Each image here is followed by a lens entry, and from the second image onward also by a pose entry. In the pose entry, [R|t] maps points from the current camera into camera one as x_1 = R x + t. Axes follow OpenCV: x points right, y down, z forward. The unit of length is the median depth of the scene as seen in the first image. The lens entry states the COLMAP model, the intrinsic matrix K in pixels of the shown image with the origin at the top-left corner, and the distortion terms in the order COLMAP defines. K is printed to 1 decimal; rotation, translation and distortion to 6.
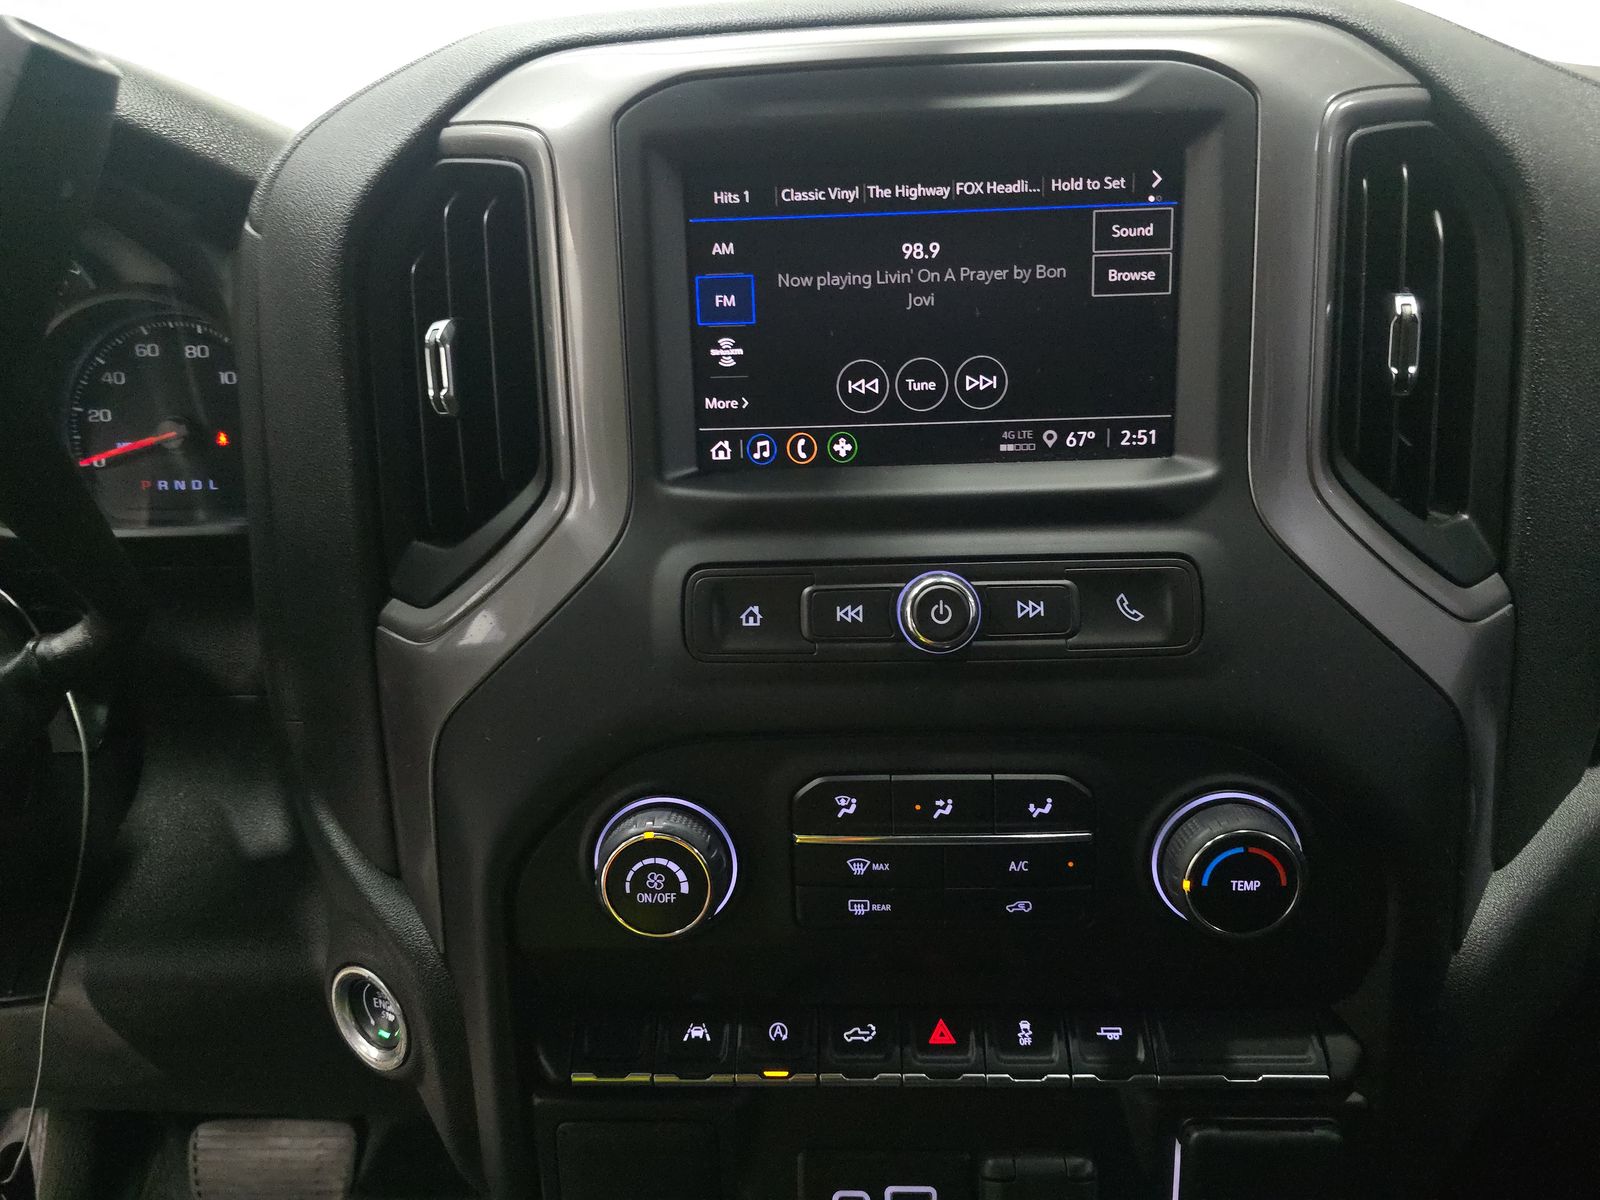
lens RADIAL K [[1095.9, 0, 796.6], [0, 1095.9, 604.6], [0, 0, 1]] dist [0.015706, -0.008534]
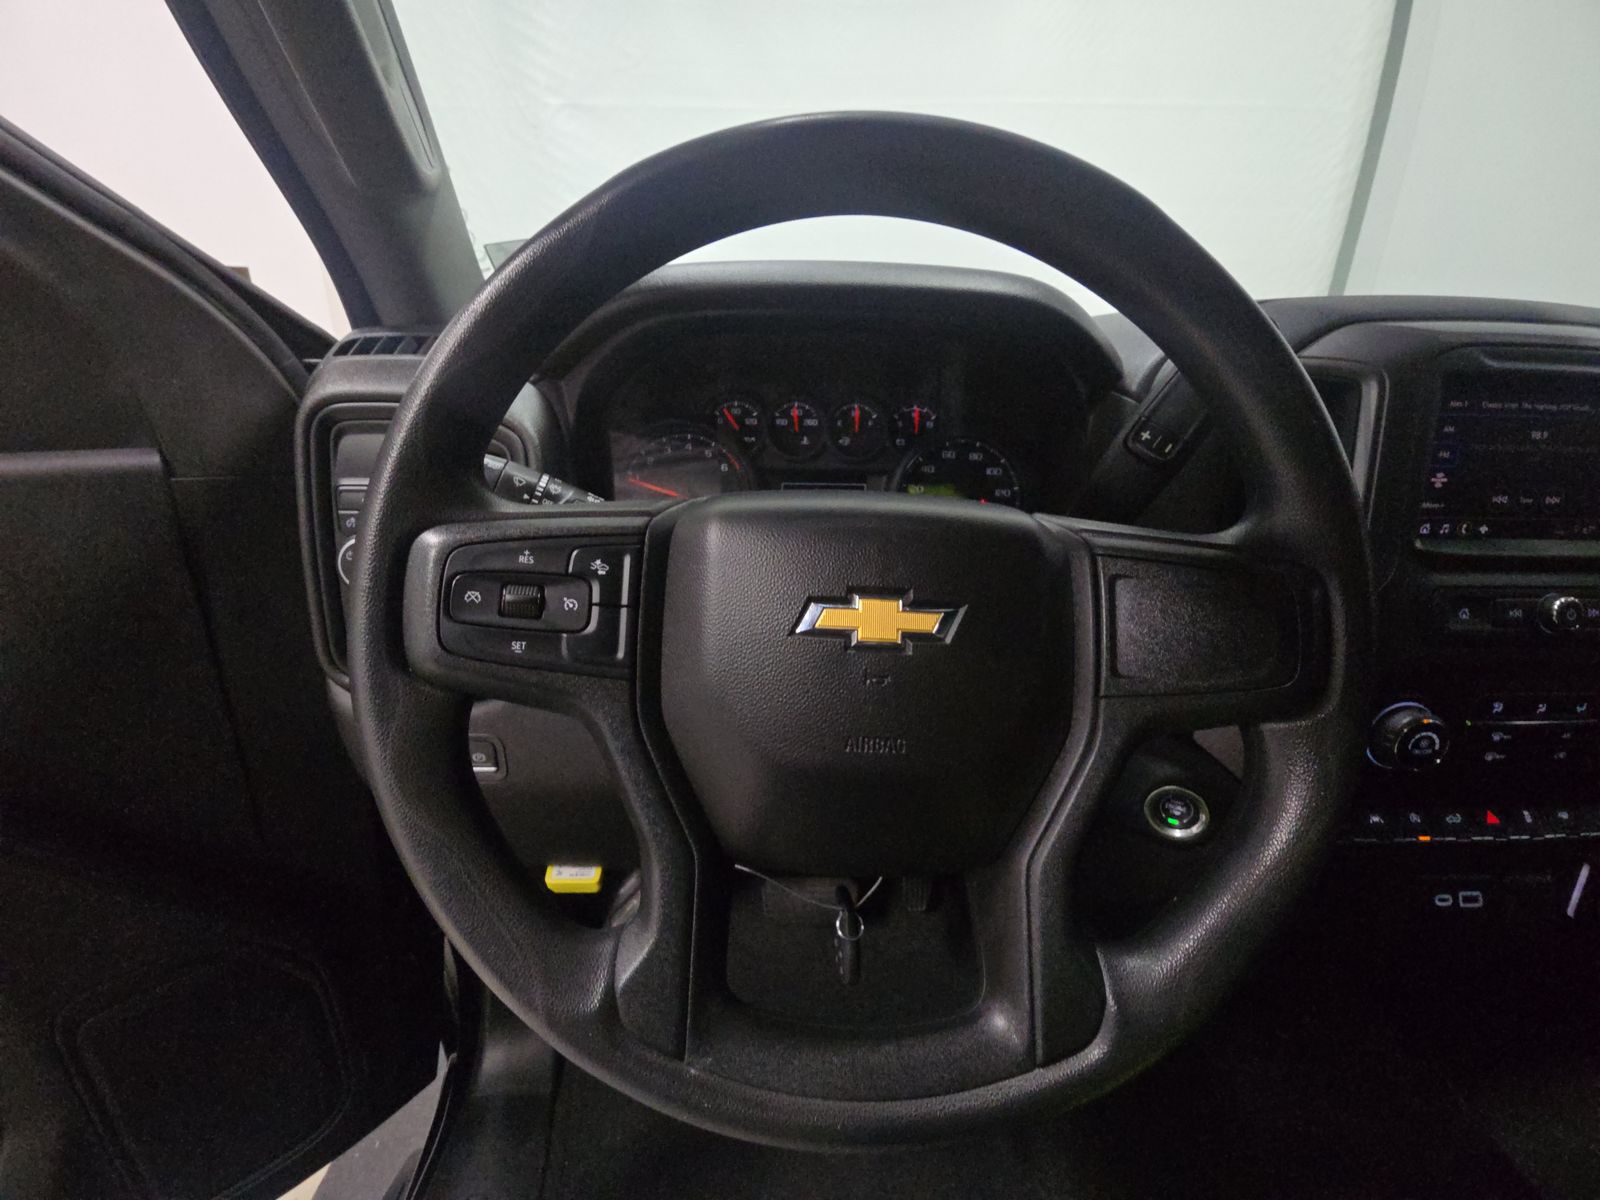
lens RADIAL K [[642.5, 0, 801.2], [0, 642.5, 604.2], [0, 0, 1]] dist [-0.020185, -0.000535]
pose [[0.997770, 0.021788, 0.063097, -1.227006], [-0.023416, 0.999408, 0.025192, -0.005995], [-0.062511, -0.026613, 0.997689, -0.068756]]
